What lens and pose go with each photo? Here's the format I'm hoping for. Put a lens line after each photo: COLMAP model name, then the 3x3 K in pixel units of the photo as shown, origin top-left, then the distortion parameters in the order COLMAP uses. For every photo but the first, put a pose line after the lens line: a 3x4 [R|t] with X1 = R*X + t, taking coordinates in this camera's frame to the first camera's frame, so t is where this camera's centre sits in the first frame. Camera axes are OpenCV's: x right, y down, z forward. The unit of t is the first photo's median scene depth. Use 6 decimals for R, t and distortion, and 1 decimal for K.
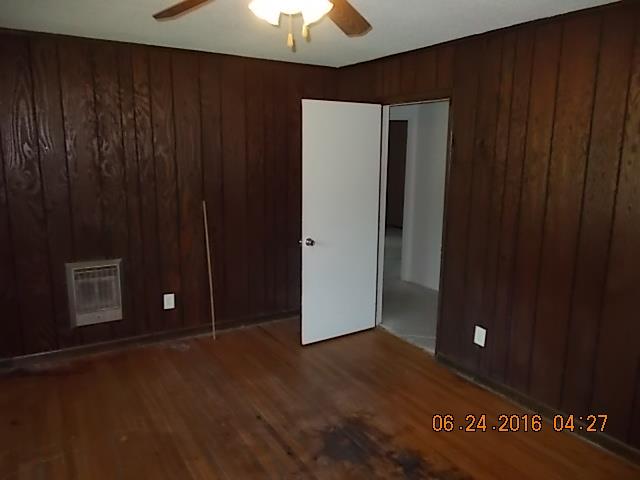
lens RADIAL K [[488.4, 0, 314.0], [0, 488.4, 241.9], [0, 0, 1]] dist [0.002439, -0.004462]
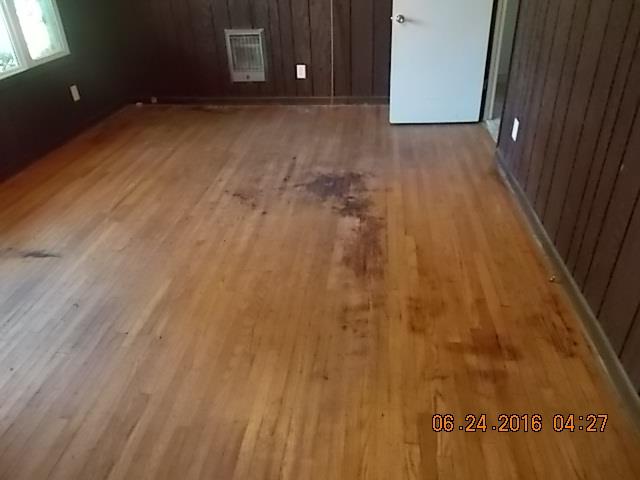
lens RADIAL K [[488.4, 0, 314.0], [0, 488.4, 241.9], [0, 0, 1]] dist [0.002439, -0.004462]
pose [[0.791121, 0.279965, -0.543827, 0.547685], [-0.069498, 0.924485, 0.374829, 0.062130], [0.607699, -0.258740, 0.750837, 0.008286]]
